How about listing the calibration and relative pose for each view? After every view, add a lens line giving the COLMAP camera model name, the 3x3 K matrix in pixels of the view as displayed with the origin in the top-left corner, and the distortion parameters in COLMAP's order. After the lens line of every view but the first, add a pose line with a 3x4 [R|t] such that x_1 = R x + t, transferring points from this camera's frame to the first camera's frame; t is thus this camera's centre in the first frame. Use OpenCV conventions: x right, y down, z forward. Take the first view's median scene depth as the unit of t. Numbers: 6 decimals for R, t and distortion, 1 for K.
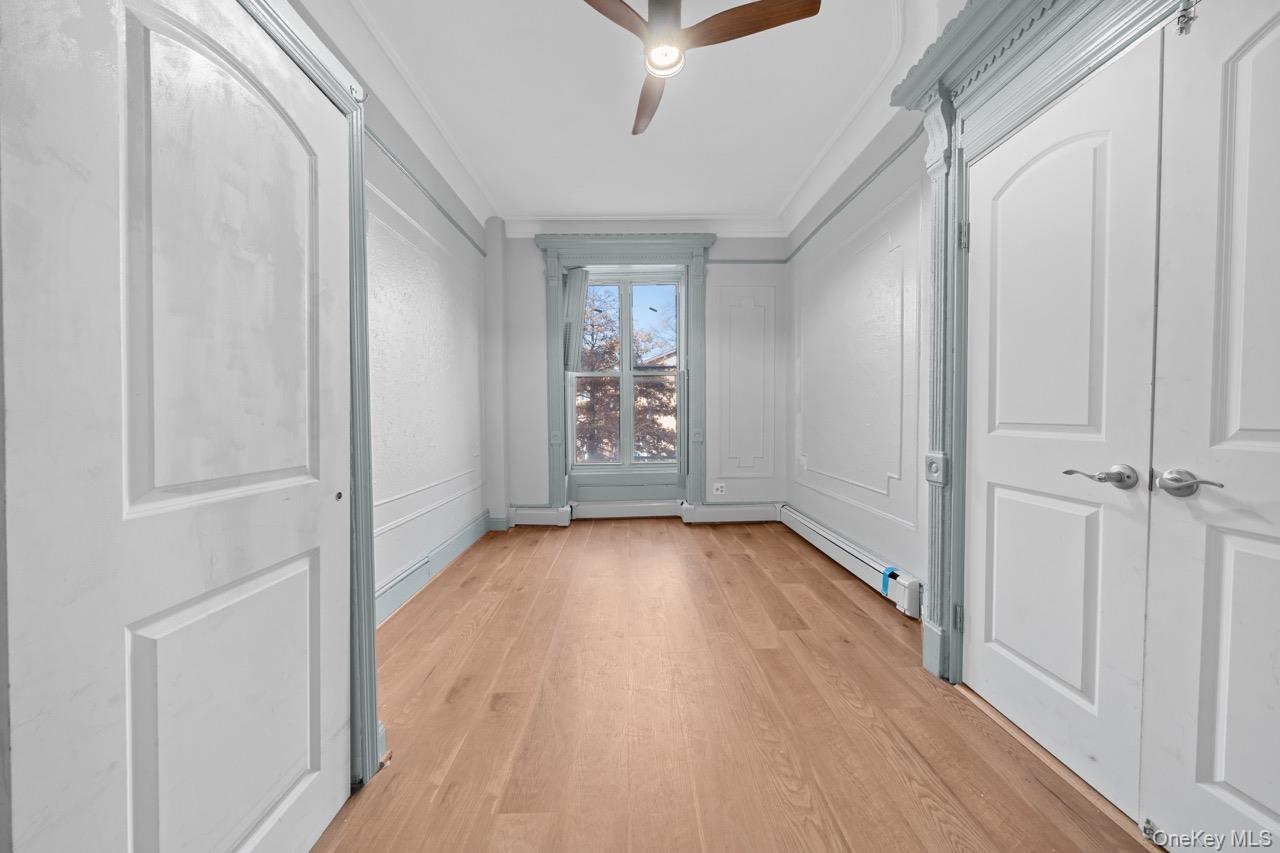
lens RADIAL K [[441.7, 0, 640.4], [0, 441.7, 422.6], [0, 0, 1]] dist [-0.005676, -0.000188]
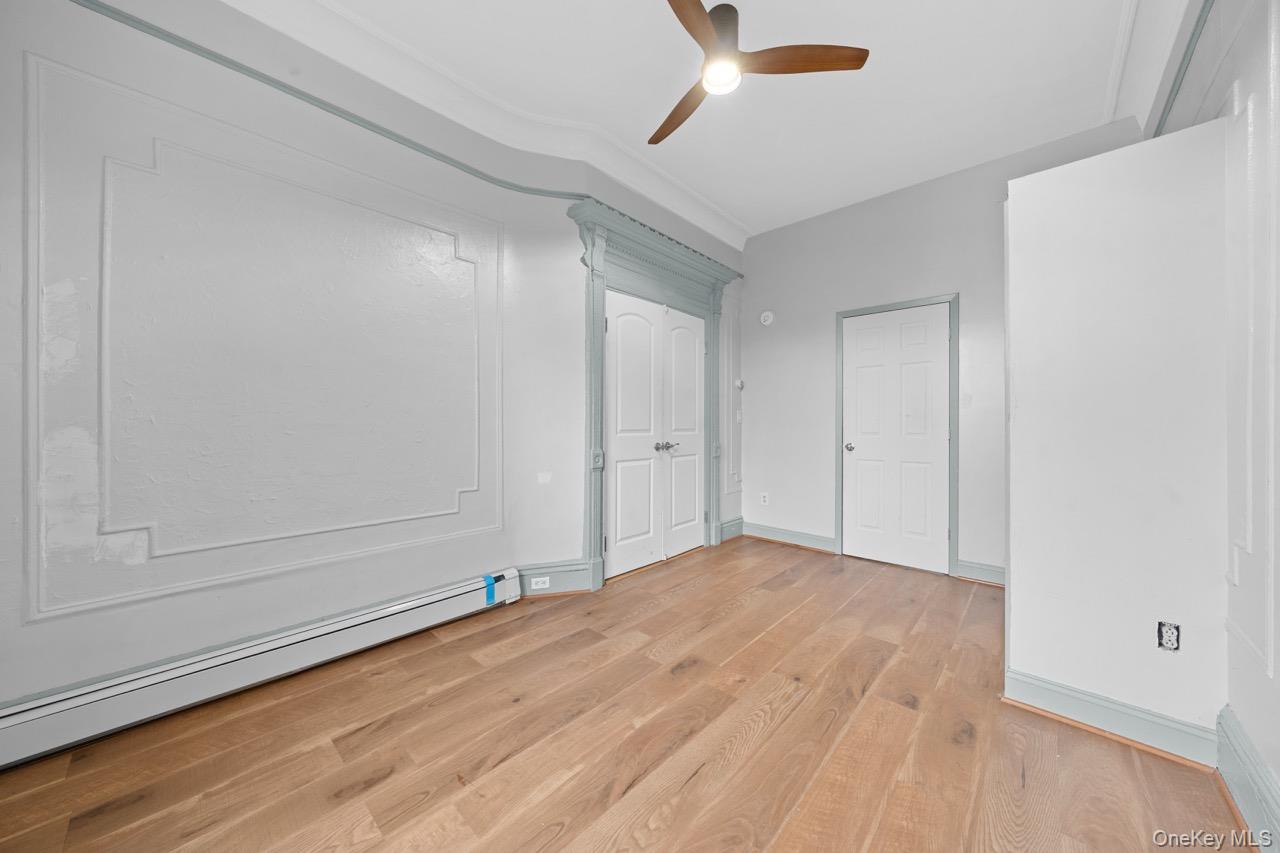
lens RADIAL K [[441.7, 0, 639.2], [0, 441.7, 423.5], [0, 0, 1]] dist [-0.005676, -0.000188]
pose [[-0.725548, 0.005512, 0.688149, -0.402106], [0.018752, 0.999755, 0.011763, -0.032136], [-0.687916, 0.021439, -0.725474, 1.517993]]
